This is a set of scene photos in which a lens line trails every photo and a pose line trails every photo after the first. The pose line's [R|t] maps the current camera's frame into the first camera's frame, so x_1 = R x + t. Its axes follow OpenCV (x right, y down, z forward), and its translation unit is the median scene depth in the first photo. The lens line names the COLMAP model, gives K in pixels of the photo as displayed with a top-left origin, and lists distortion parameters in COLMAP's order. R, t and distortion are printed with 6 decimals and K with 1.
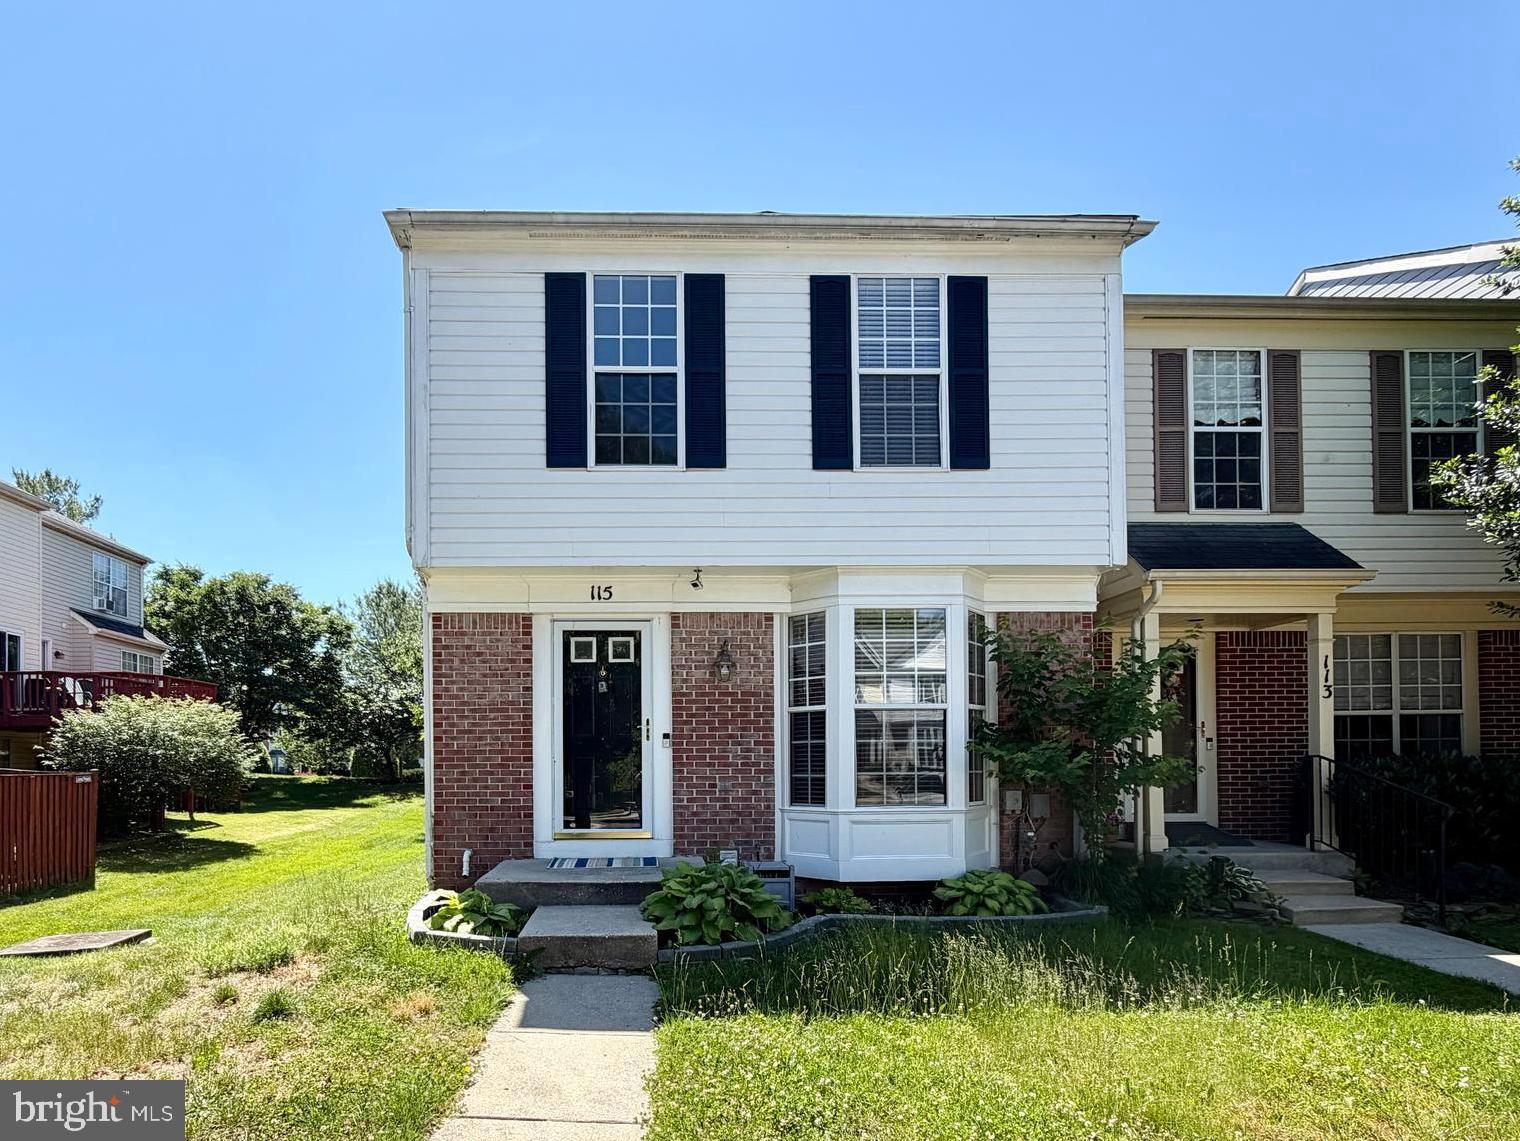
lens RADIAL K [[705.6, 0, 759.8], [0, 705.6, 611.5], [0, 0, 1]] dist [0.000440, 0.000503]
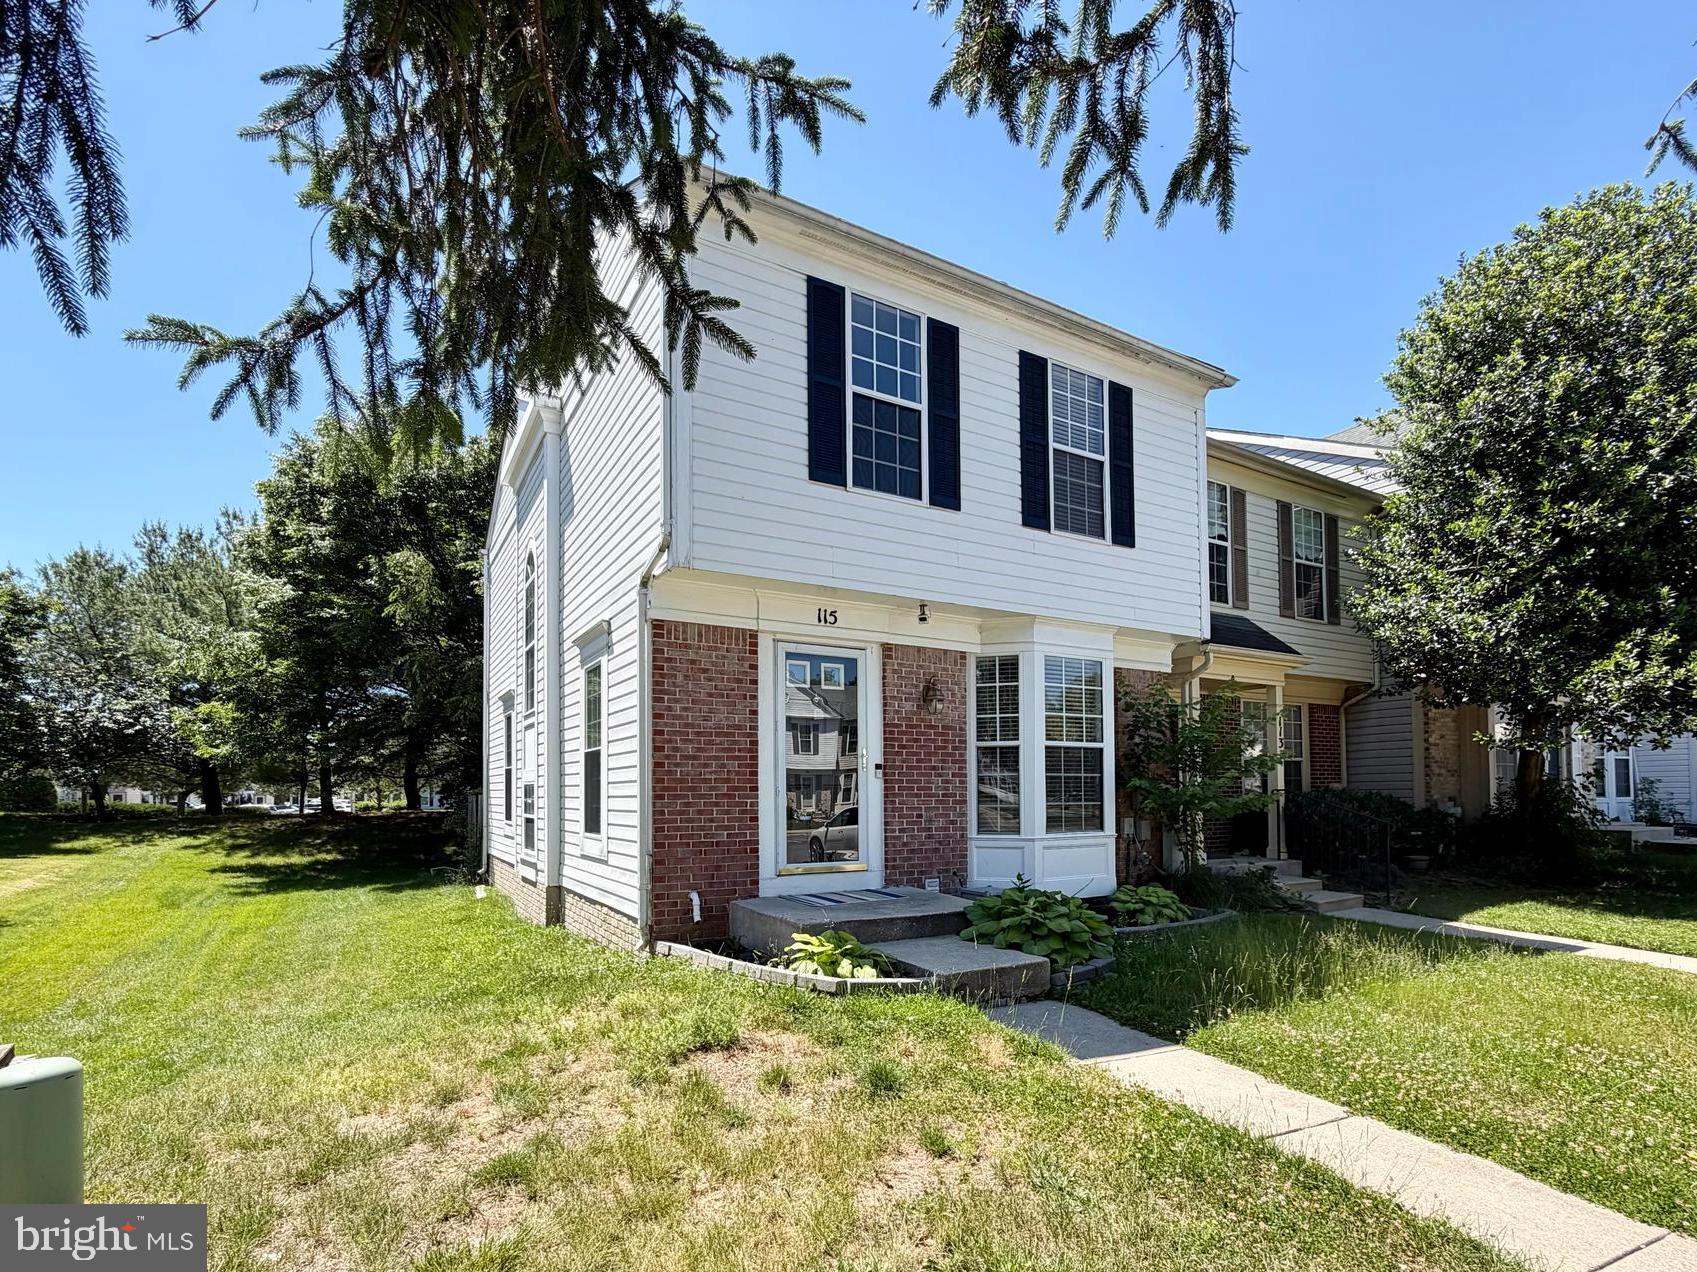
lens RADIAL K [[682.1, 0, 851.2], [0, 682.1, 637.4], [0, 0, 1]] dist [0.000719, 0.000064]
pose [[0.911395, 0.094707, 0.400487, -0.572389], [-0.088737, 0.995492, -0.033473, 0.030588], [-0.401852, -0.005032, 0.915691, 0.133798]]
